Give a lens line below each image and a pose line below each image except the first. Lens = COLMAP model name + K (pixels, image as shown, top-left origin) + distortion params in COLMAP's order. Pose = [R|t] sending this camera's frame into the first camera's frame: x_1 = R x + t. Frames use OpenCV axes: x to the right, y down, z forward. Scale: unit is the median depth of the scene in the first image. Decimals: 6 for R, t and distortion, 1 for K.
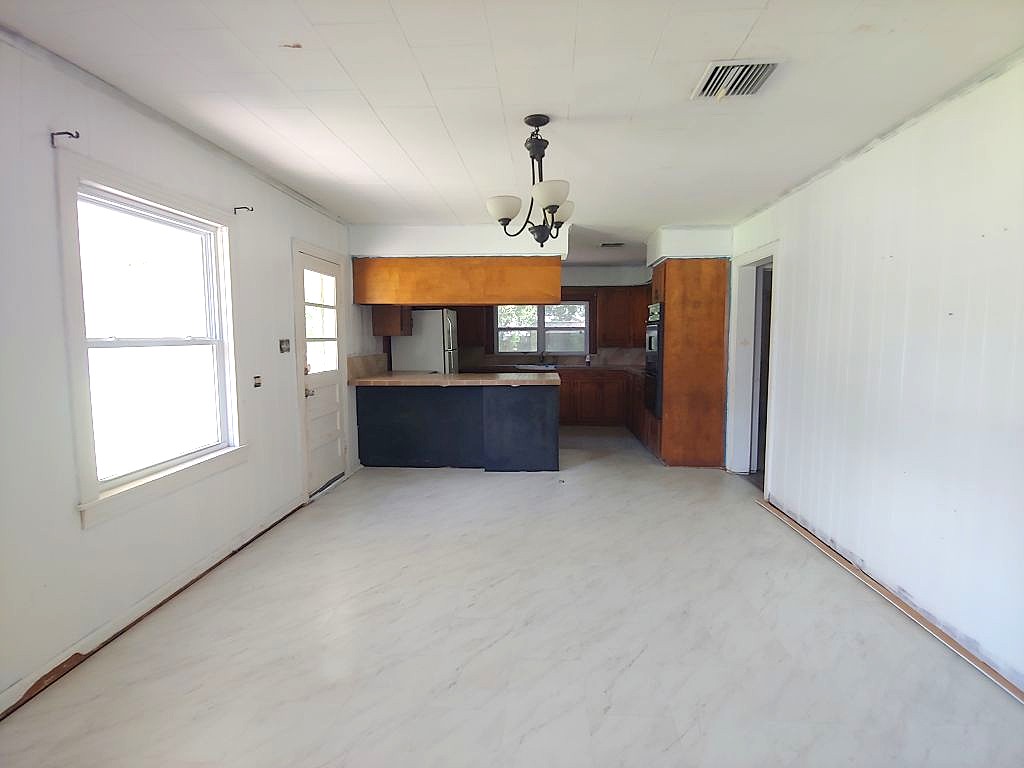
lens RADIAL K [[521.5, 0, 507.2], [0, 521.5, 383.9], [0, 0, 1]] dist [-0.020101, -0.000495]
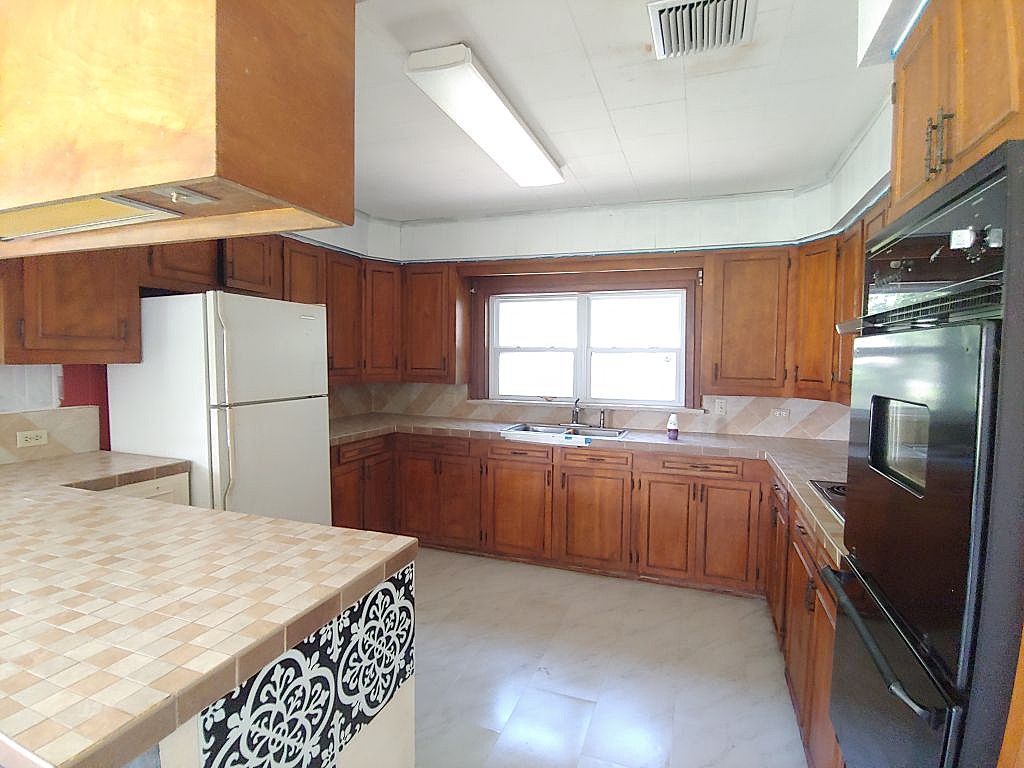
lens RADIAL K [[521.5, 0, 518.1], [0, 521.5, 386.0], [0, 0, 1]] dist [-0.020101, -0.000495]
pose [[0.959540, 0.027936, -0.280183, 0.145191], [-0.038783, 0.998695, -0.033243, -0.055908], [0.278889, 0.042764, 0.959371, 0.537870]]
